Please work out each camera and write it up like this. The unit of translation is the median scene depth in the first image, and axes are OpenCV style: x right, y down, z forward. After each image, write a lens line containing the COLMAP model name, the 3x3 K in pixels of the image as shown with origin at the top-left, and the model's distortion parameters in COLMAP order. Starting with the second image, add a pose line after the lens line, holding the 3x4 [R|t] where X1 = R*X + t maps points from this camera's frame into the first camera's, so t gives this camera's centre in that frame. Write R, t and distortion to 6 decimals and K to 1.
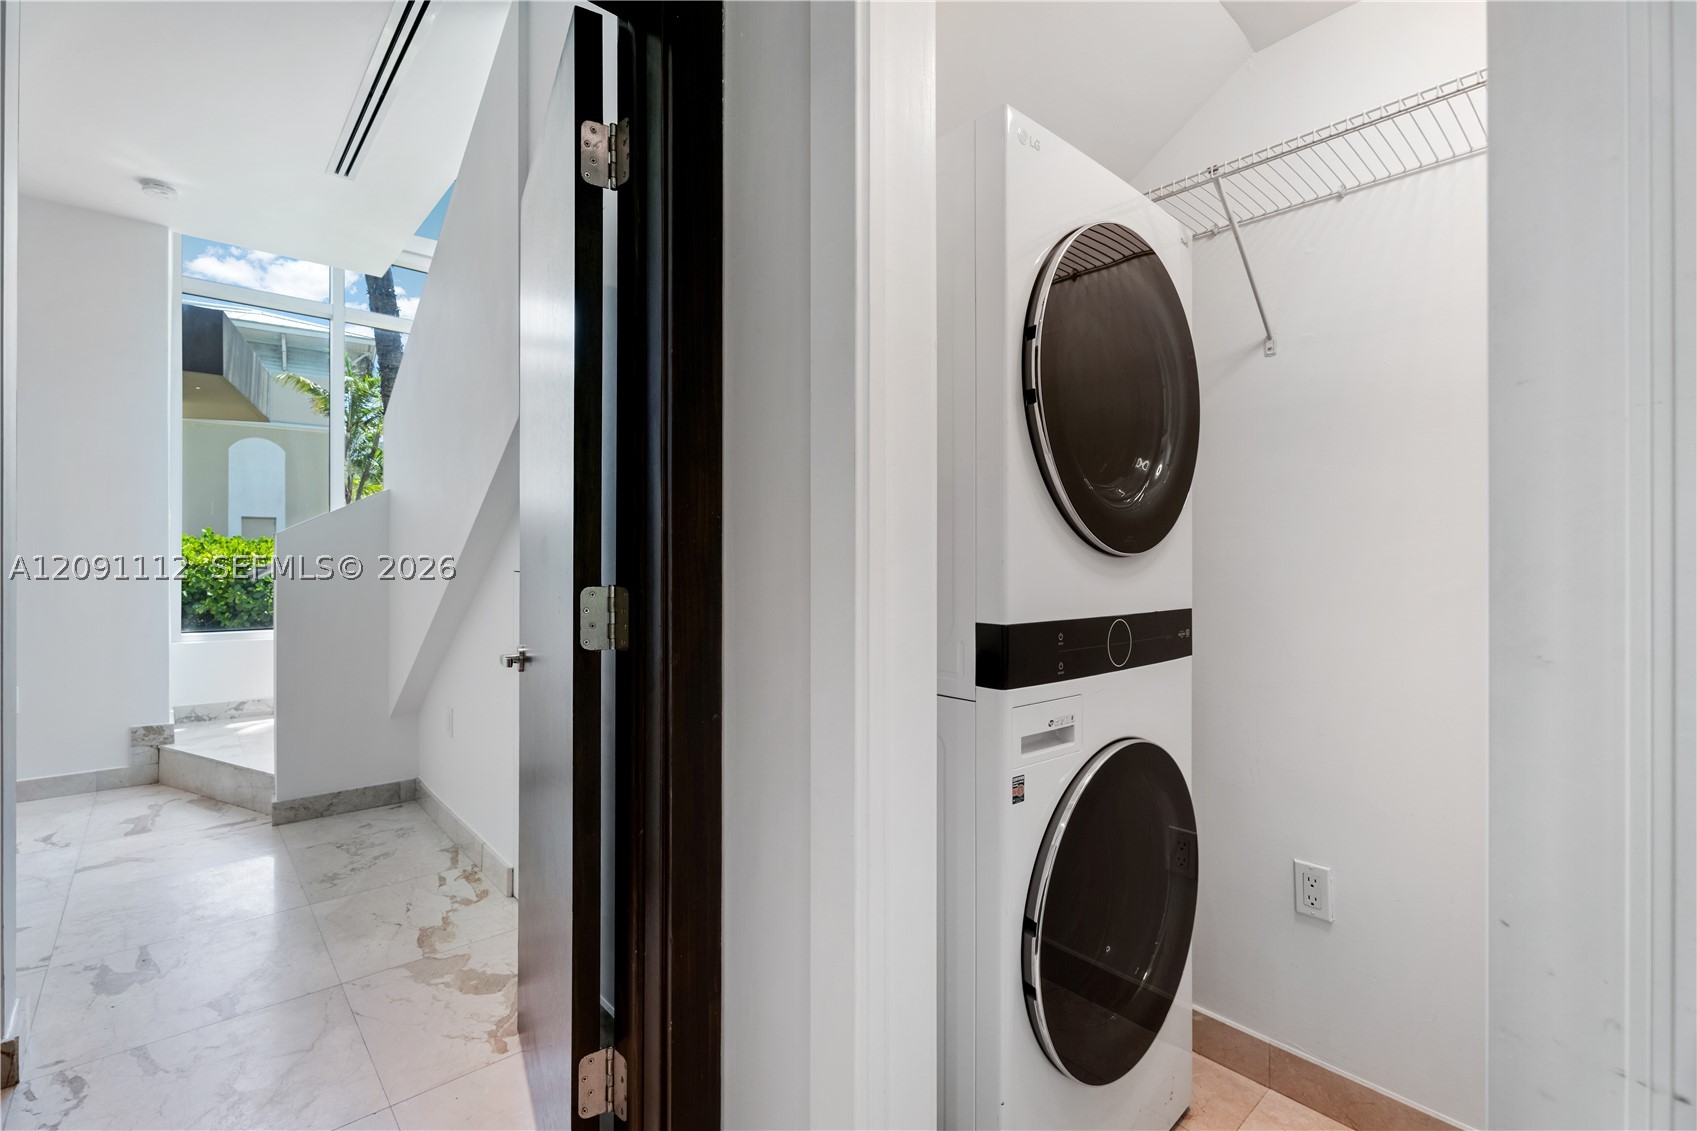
lens RADIAL K [[757.8, 0, 850.7], [0, 757.8, 564.7], [0, 0, 1]] dist [0.003554, -0.000354]
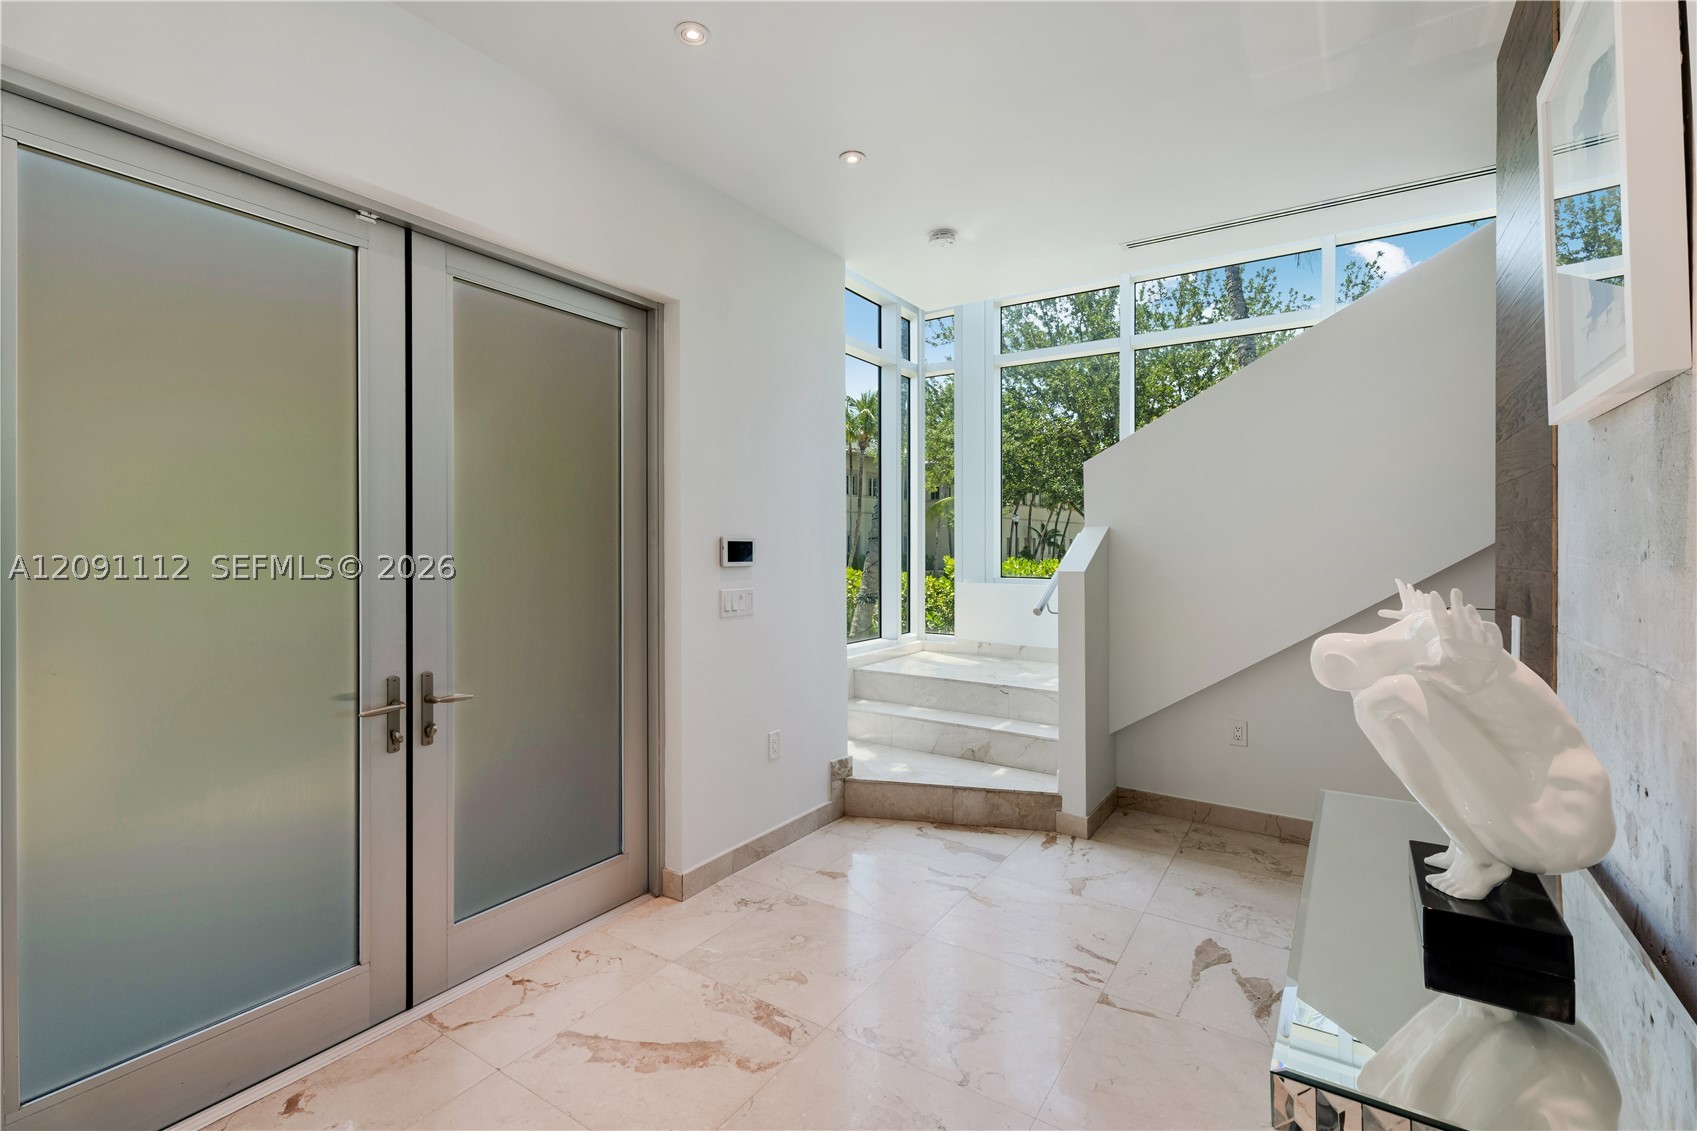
lens RADIAL K [[757.8, 0, 847.0], [0, 757.8, 557.1], [0, 0, 1]] dist [0.003554, -0.000354]
pose [[0.971460, -0.019895, 0.236367, -1.253170], [0.015756, 0.999688, 0.019389, -0.084126], [-0.236679, -0.015111, 0.971470, 0.022260]]
